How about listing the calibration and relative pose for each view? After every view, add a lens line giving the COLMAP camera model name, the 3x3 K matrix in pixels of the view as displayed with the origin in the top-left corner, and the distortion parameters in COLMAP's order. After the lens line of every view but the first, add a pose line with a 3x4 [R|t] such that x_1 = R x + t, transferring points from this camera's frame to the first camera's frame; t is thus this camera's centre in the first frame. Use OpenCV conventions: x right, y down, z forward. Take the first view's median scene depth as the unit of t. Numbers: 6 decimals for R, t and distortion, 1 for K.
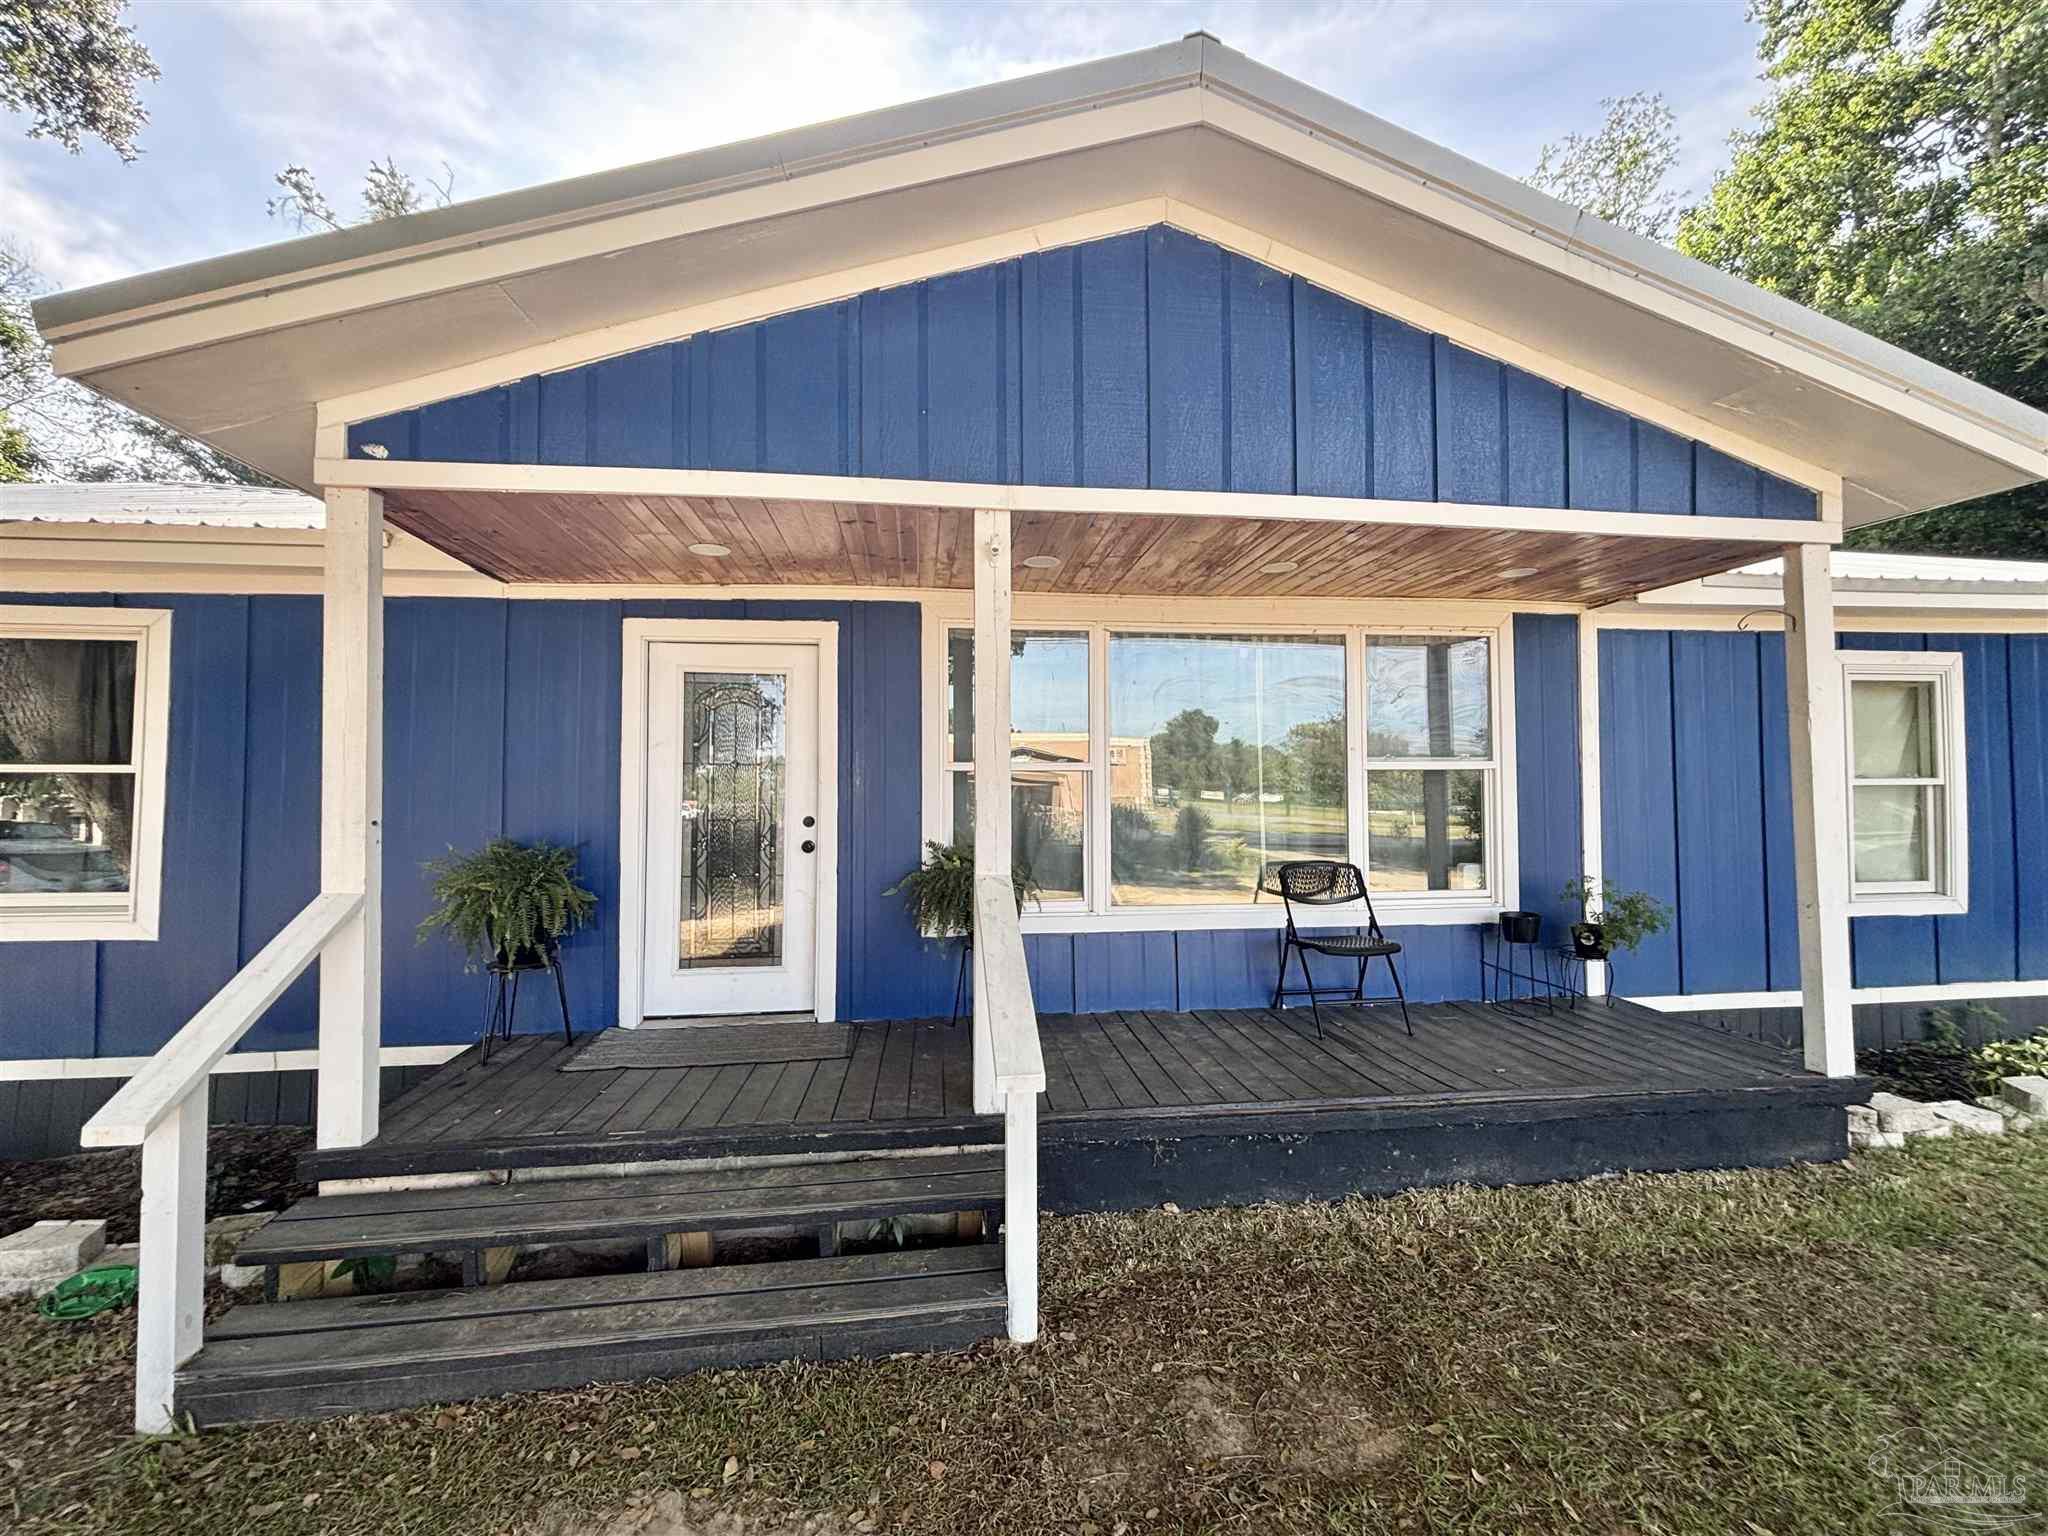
lens RADIAL K [[815.8, 0, 1021.2], [0, 815.8, 760.6], [0, 0, 1]] dist [-0.000988, -0.000121]
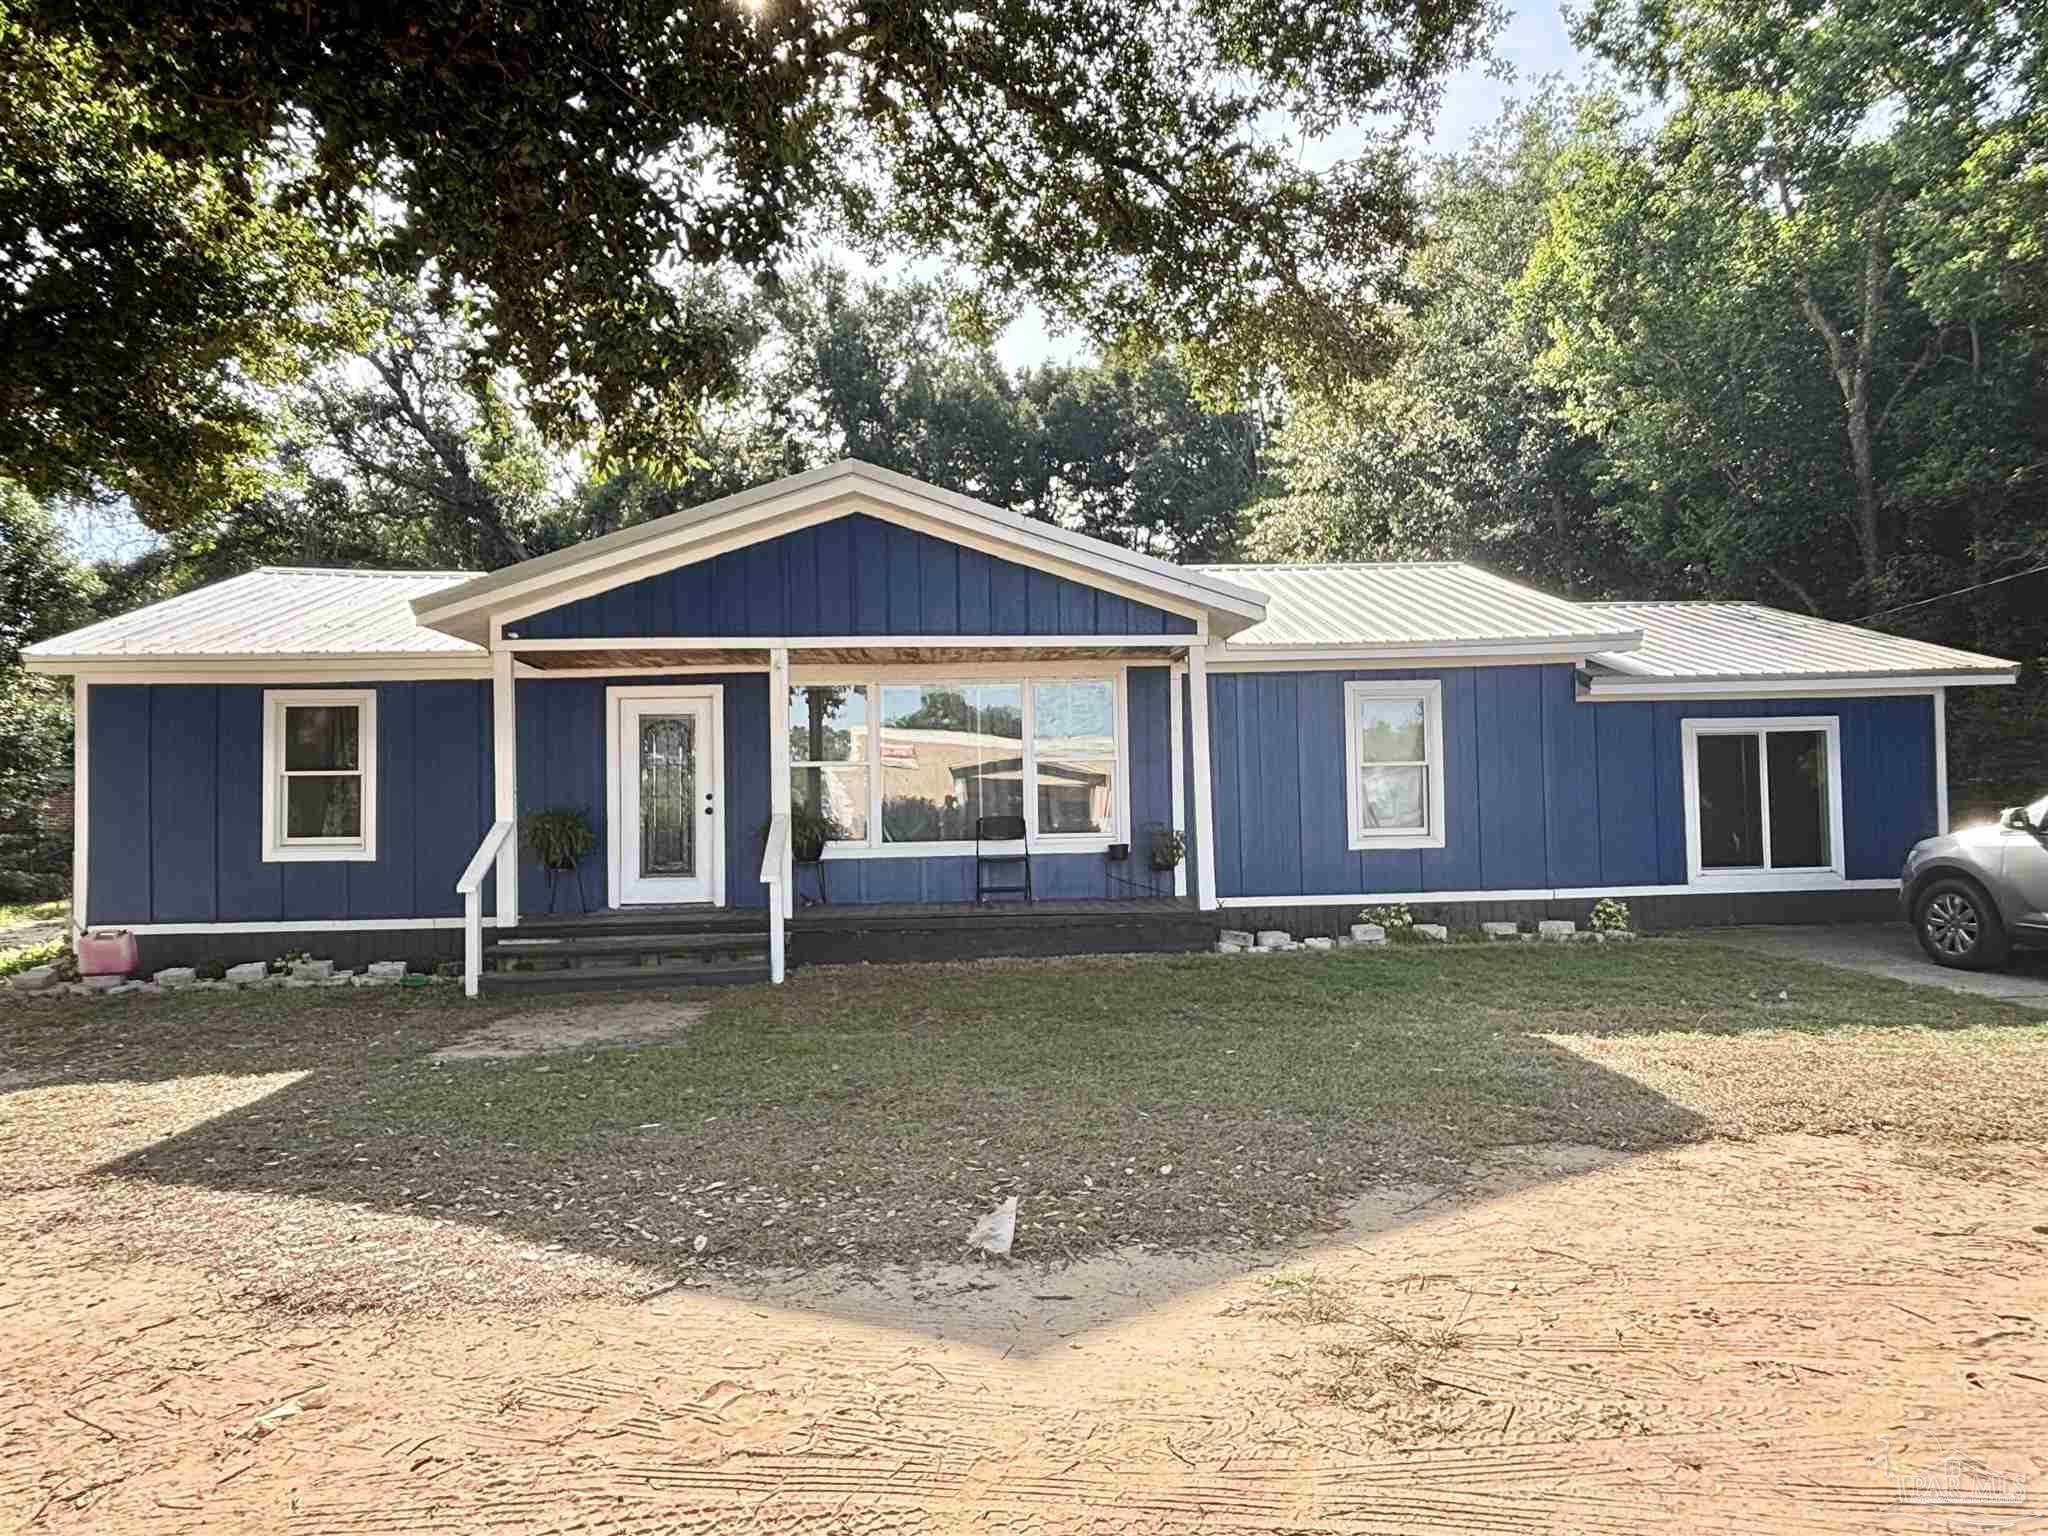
lens RADIAL K [[1167.6, 0, 1020.2], [0, 1167.6, 769.7], [0, 0, 1]] dist [0.021664, -0.030580]
pose [[0.998052, -0.017495, -0.059888, 0.577970], [0.018135, 0.999784, 0.010165, 0.002093], [0.059697, -0.011231, 0.998153, -1.525183]]
